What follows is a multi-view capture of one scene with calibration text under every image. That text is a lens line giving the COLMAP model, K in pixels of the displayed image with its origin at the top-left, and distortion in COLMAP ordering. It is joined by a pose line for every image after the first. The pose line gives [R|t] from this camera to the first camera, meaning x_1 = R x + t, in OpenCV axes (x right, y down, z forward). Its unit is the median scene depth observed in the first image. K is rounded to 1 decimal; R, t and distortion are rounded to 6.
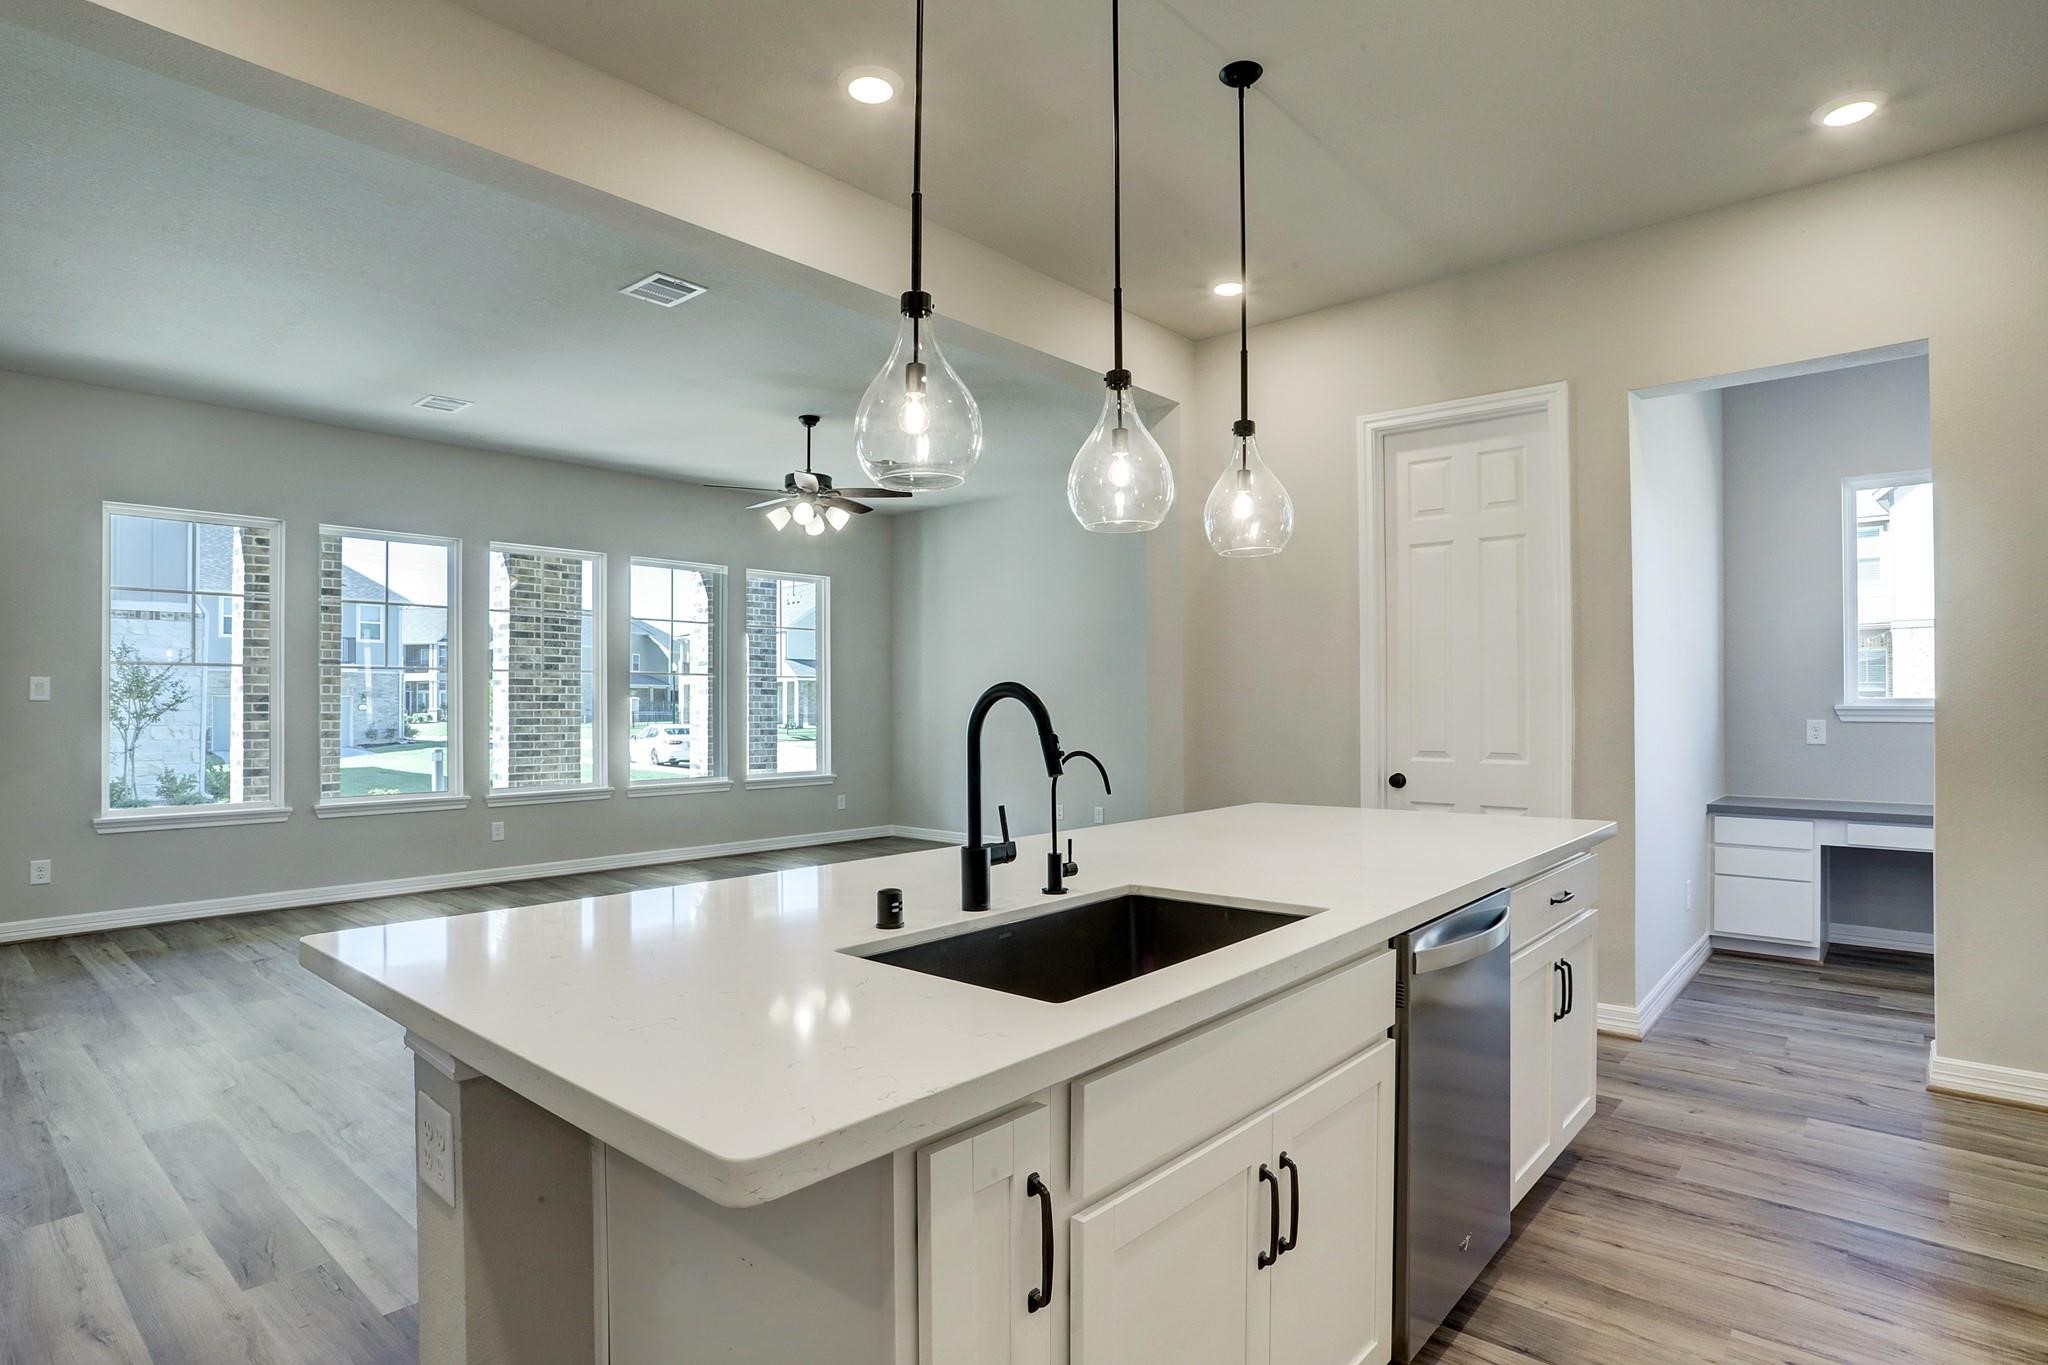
lens RADIAL K [[1052.1, 0, 1016.6], [0, 1052.1, 699.7], [0, 0, 1]] dist [-0.032751, 0.002033]
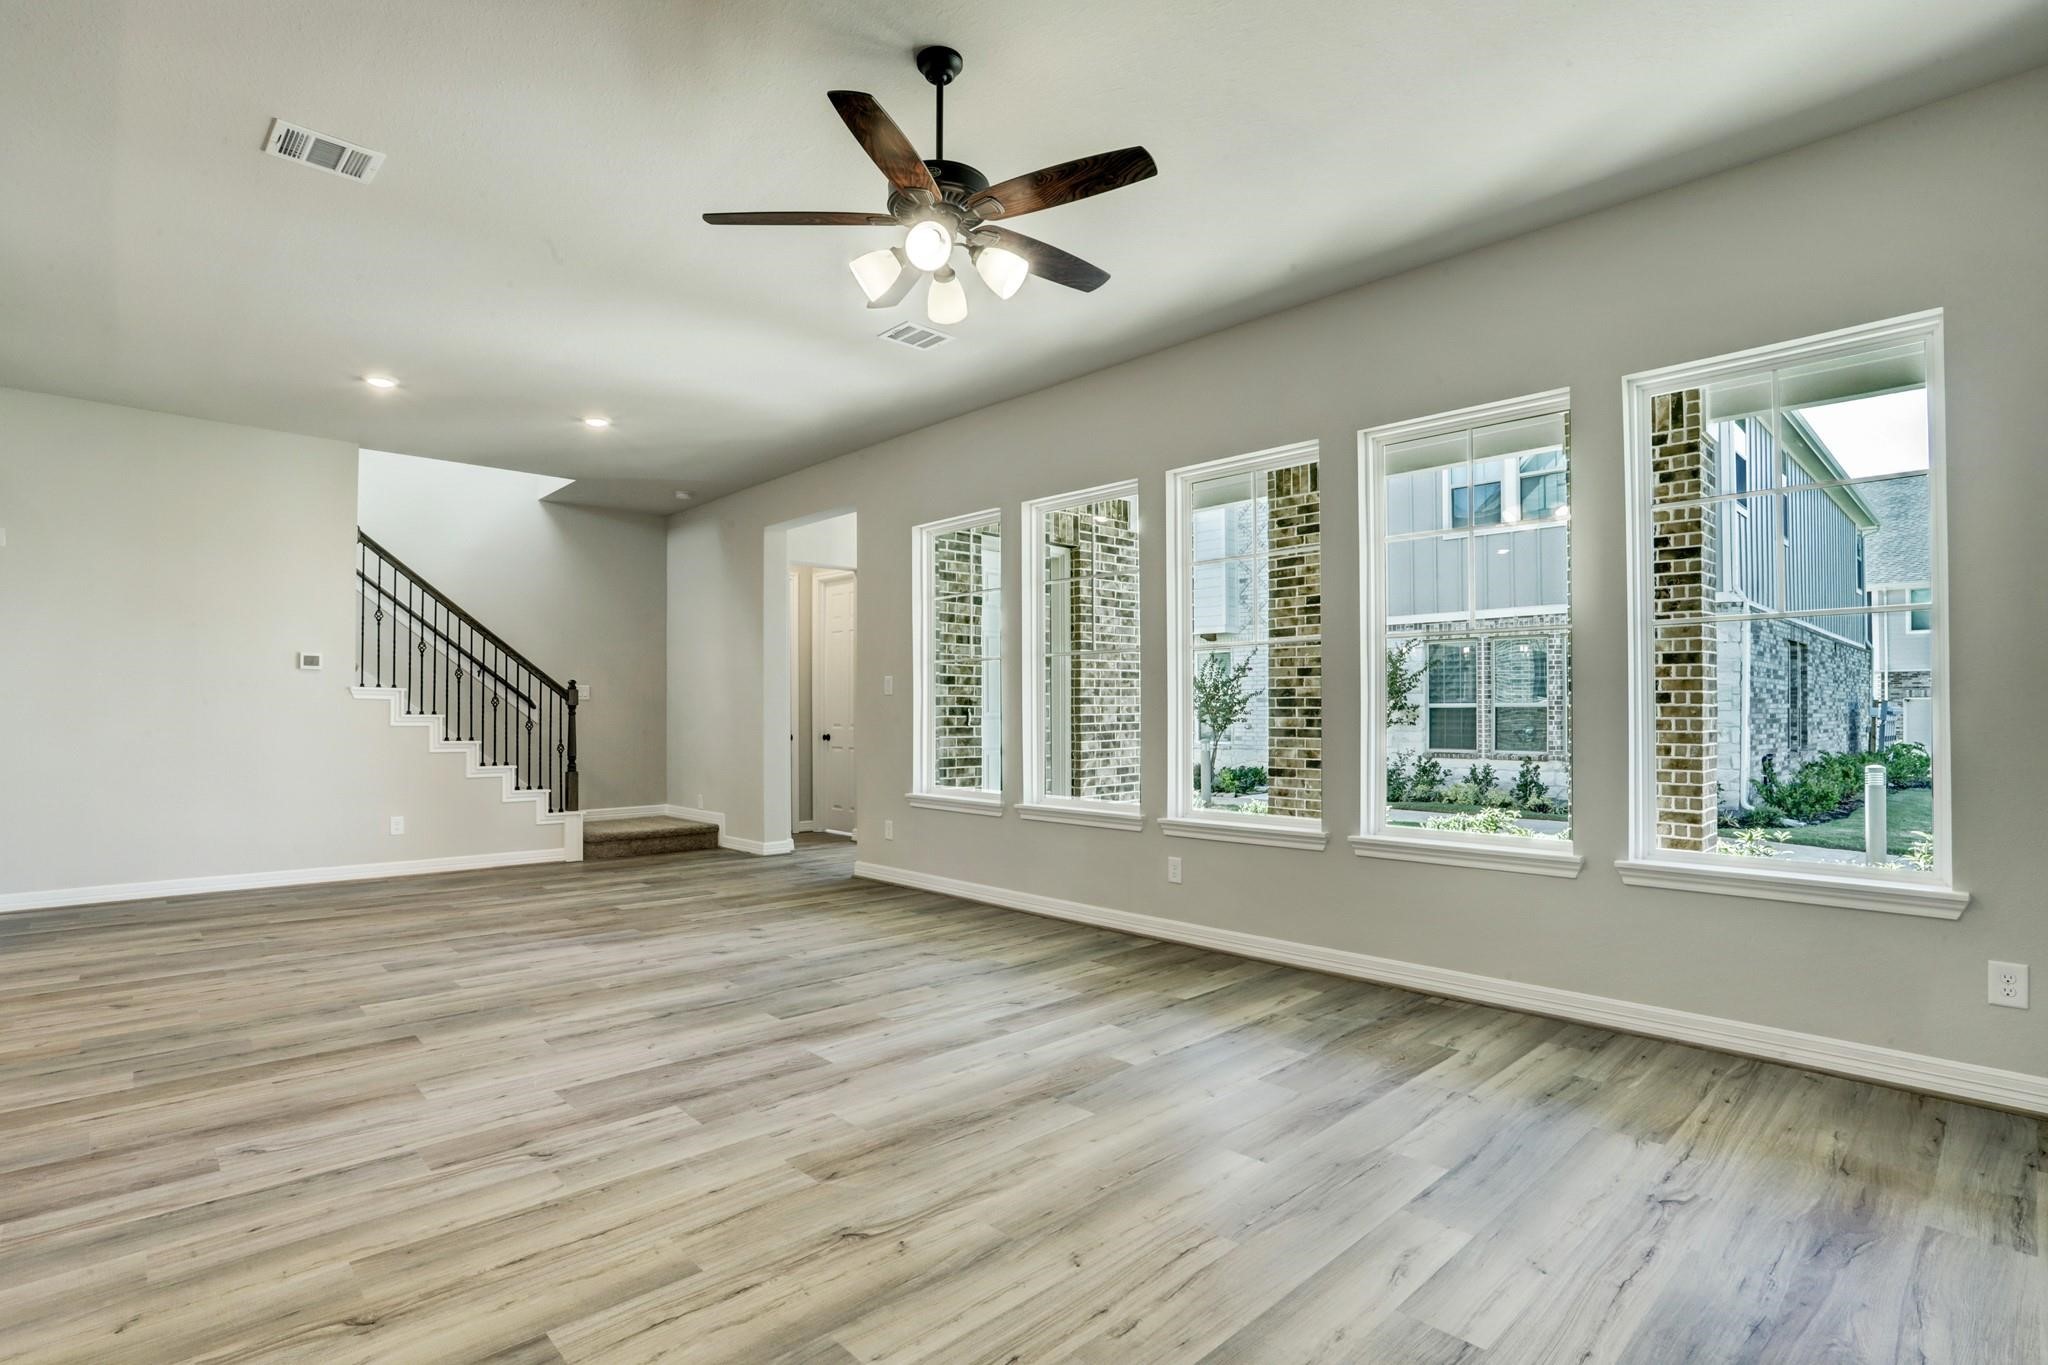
lens RADIAL K [[994.8, 0, 1017.5], [0, 994.8, 692.4], [0, 0, 1]] dist [-0.082673, 0.033946]
pose [[-0.093702, -0.017652, -0.995444, 0.270074], [0.004460, 0.999825, -0.018150, 0.021158], [0.995590, -0.006140, -0.093607, 1.325224]]
